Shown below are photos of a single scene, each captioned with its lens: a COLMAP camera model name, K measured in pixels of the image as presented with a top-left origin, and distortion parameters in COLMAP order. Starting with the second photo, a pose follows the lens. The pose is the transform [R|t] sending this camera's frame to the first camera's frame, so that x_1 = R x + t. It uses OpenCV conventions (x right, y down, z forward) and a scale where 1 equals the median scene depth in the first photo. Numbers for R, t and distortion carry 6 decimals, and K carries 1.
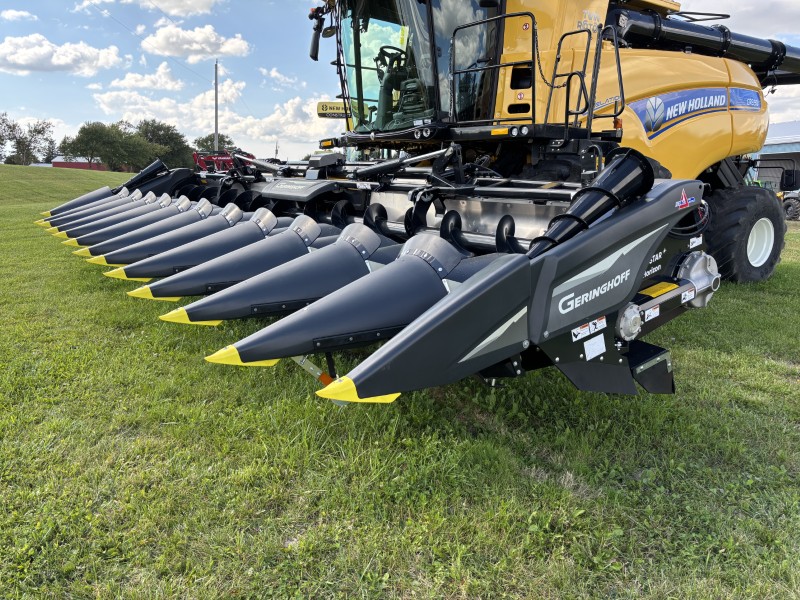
lens RADIAL K [[607.7, 0, 379.6], [0, 607.7, 298.3], [0, 0, 1]] dist [0.074400, -0.107631]
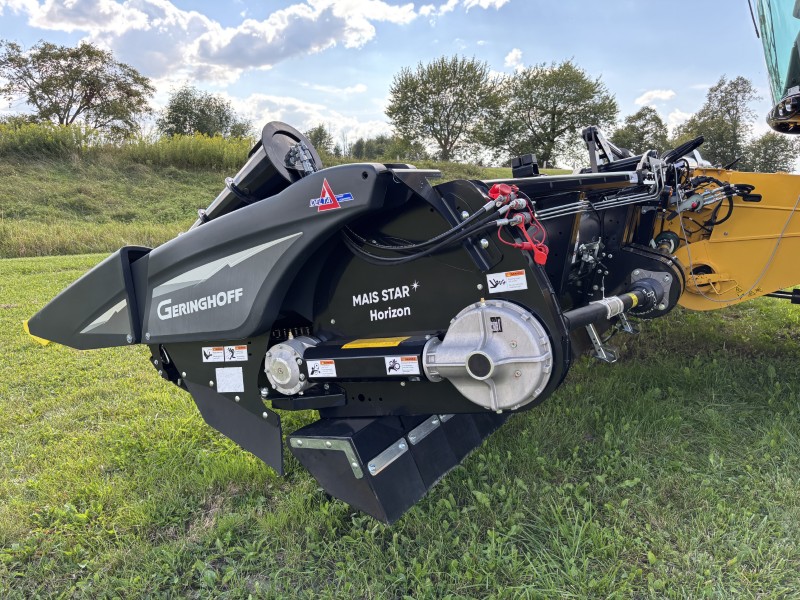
lens RADIAL K [[607.7, 0, 379.6], [0, 607.7, 298.3], [0, 0, 1]] dist [0.074400, -0.107631]
pose [[0.399669, 0.151032, -0.904132, 1.146663], [-0.172084, 0.981159, 0.087830, -0.128900], [0.900362, 0.120484, 0.418129, 0.846143]]
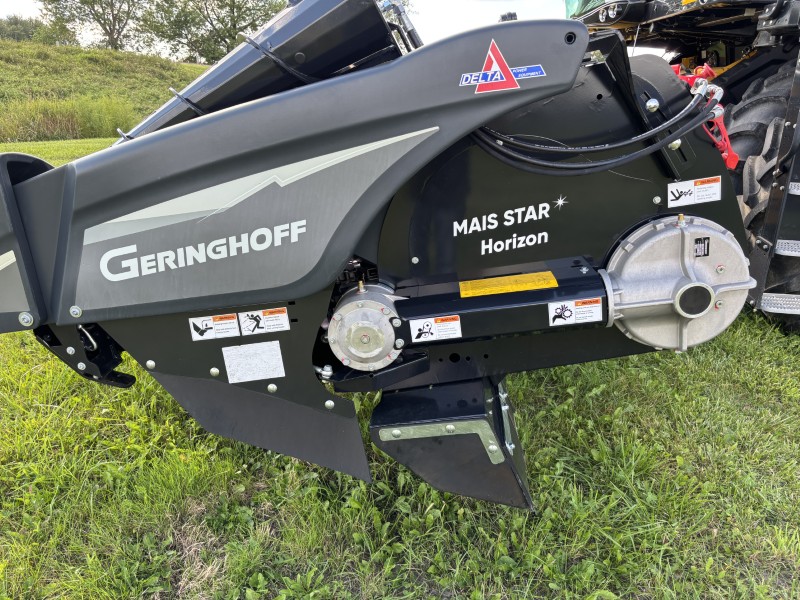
lens RADIAL K [[607.7, 0, 379.6], [0, 607.7, 298.3], [0, 0, 1]] dist [0.074400, -0.107631]
pose [[0.795304, 0.205814, -0.570204, 0.730218], [-0.143207, 0.977766, 0.153182, -0.068238], [0.589053, -0.040169, 0.807095, 0.661303]]
